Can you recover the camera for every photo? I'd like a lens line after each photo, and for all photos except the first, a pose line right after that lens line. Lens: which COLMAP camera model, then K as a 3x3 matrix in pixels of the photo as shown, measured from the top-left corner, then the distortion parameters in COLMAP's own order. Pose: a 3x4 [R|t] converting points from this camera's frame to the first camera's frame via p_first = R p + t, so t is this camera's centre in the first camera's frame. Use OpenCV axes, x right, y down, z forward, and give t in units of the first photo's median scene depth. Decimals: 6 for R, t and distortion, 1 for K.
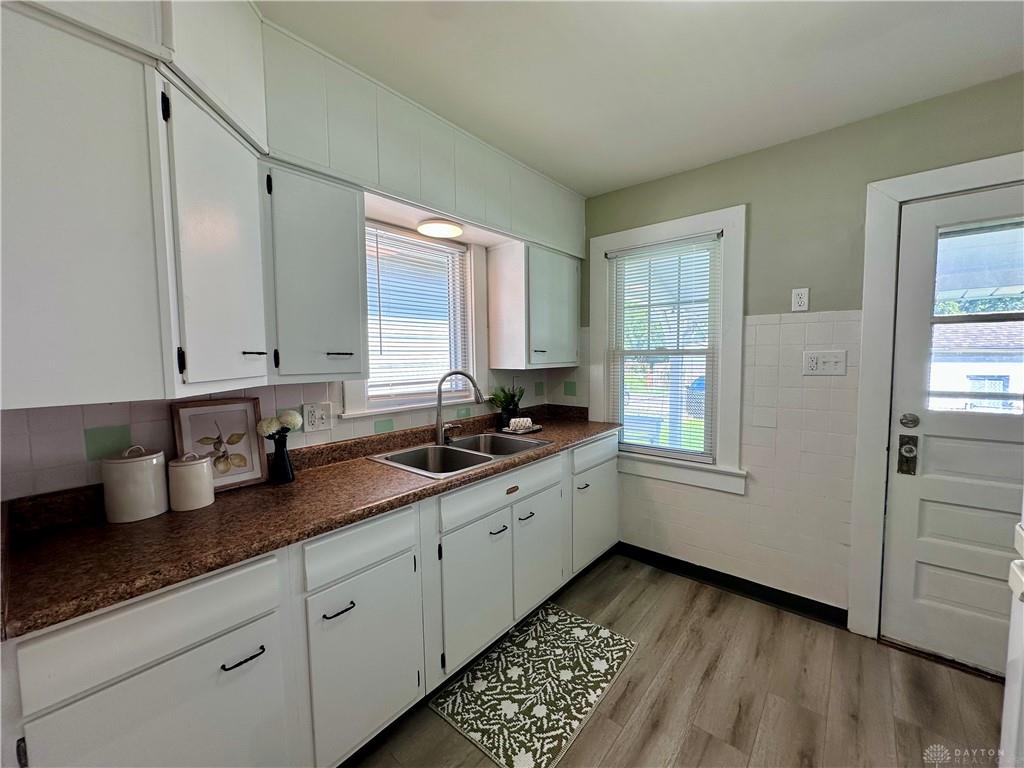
lens RADIAL K [[408.5, 0, 512.0], [0, 408.5, 384.0], [0, 0, 1]] dist [0.001534, 0.000155]
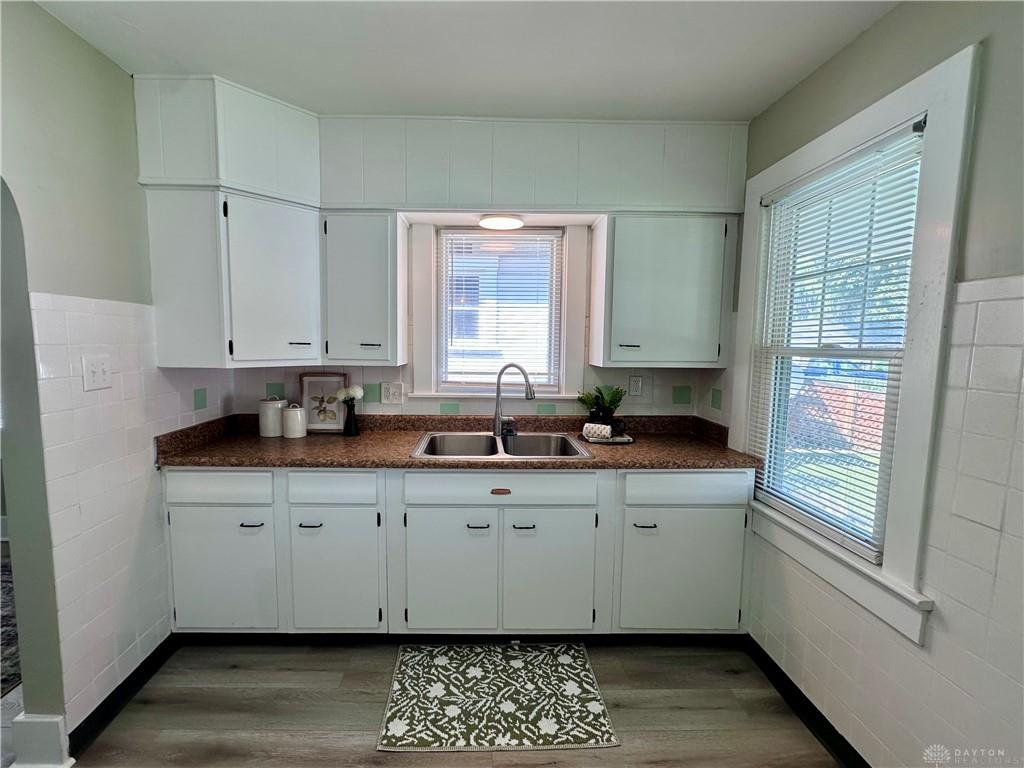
lens RADIAL K [[439.8, 0, 482.4], [0, 439.8, 382.7], [0, 0, 1]] dist [-0.001752, -0.000606]
pose [[0.652280, 0.088169, -0.752833, 0.746632], [-0.072266, 0.995921, 0.054025, -0.047318], [0.754525, 0.019165, 0.655991, 0.302548]]
